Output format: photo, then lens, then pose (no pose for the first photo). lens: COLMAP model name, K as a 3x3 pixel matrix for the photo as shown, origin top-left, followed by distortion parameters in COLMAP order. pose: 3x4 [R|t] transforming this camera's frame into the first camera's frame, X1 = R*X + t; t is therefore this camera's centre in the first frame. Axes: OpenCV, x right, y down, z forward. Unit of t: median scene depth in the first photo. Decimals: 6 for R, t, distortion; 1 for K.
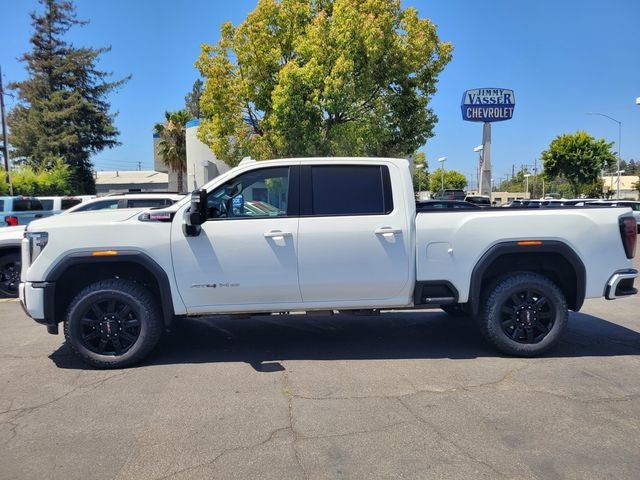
lens RADIAL K [[462.4, 0, 320.2], [0, 462.4, 237.2], [0, 0, 1]] dist [0.046942, -0.049173]
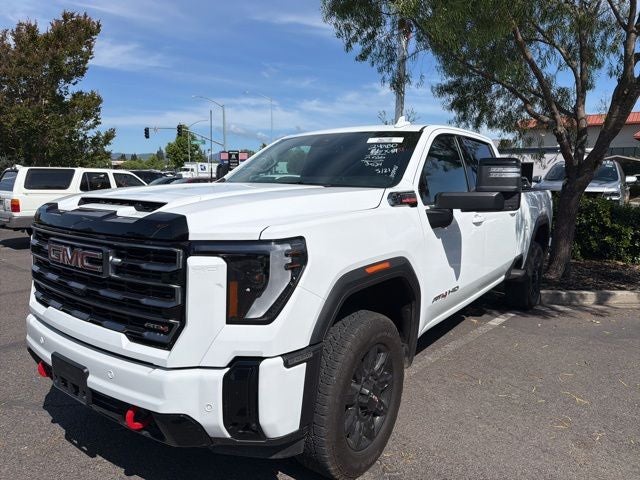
lens RADIAL K [[466.0, 0, 321.7], [0, 466.0, 240.1], [0, 0, 1]] dist [0.006920, -0.003067]
pose [[0.619342, -0.079309, 0.781106, -0.906367], [0.043370, 0.996822, 0.066823, -0.035932], [-0.783923, -0.007509, 0.620813, 0.702037]]
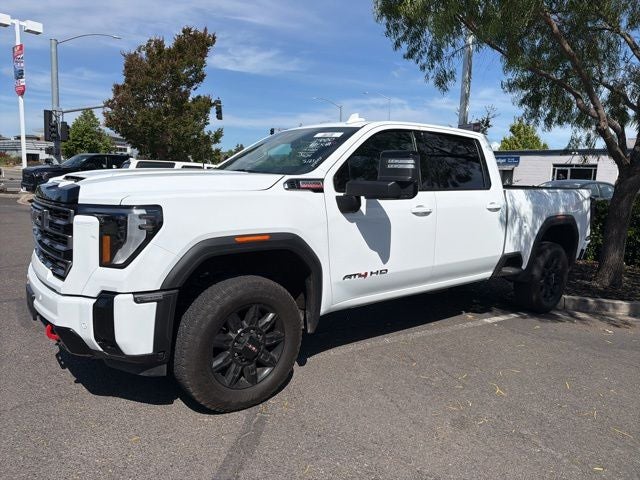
lens RADIAL K [[462.4, 0, 320.2], [0, 462.4, 237.2], [0, 0, 1]] dist [0.046942, -0.049173]
pose [[0.811103, -0.033451, 0.583945, -0.750798], [0.000649, 0.998414, 0.056291, -0.003962], [-0.584902, -0.045279, 0.809839, 0.408238]]
